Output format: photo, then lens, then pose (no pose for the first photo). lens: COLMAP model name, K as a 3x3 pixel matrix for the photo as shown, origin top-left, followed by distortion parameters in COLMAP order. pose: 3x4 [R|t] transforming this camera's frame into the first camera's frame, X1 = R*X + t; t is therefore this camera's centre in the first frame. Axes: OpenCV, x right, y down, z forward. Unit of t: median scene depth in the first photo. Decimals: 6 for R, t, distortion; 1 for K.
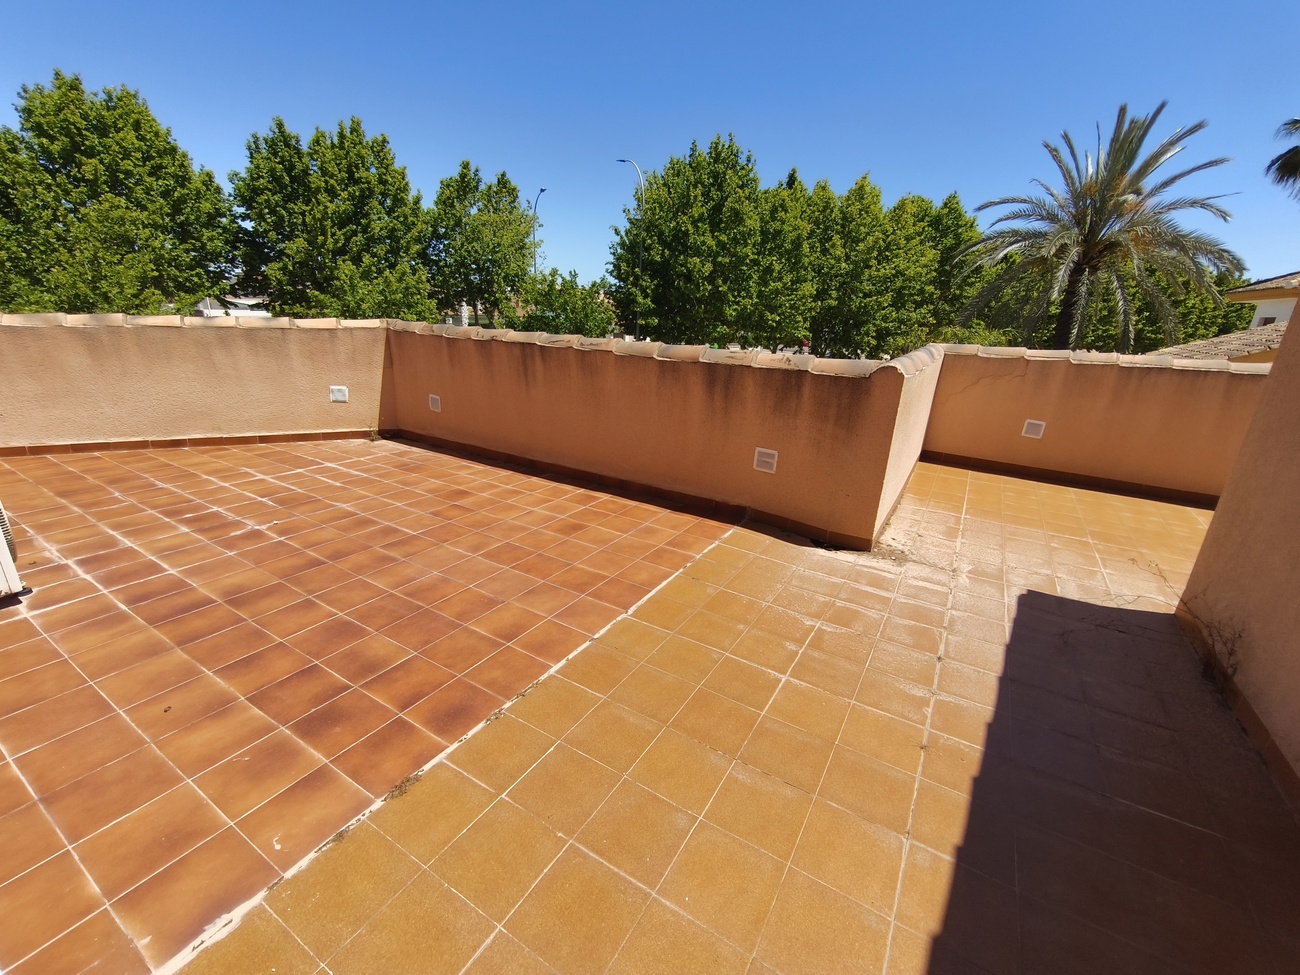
lens RADIAL K [[542.2, 0, 655.3], [0, 542.2, 494.8], [0, 0, 1]] dist [0.001129, -0.002478]
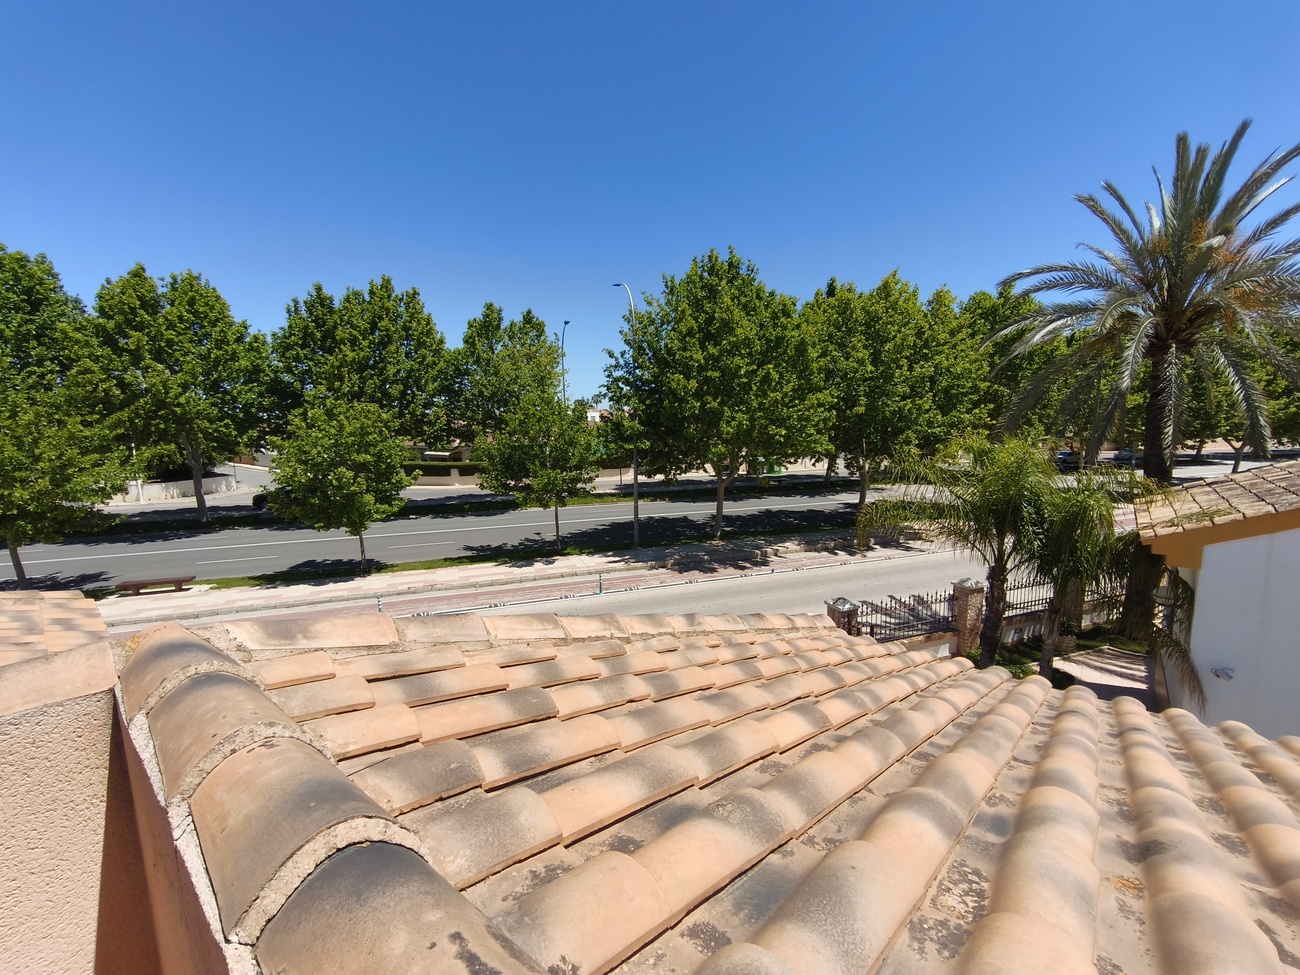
lens RADIAL K [[542.2, 0, 661.8], [0, 542.2, 495.7], [0, 0, 1]] dist [0.001129, -0.002478]
pose [[0.986340, -0.042907, -0.159037, 0.151844], [0.010404, 0.979778, -0.199816, -0.056232], [0.164394, 0.195432, 0.966841, 0.154596]]
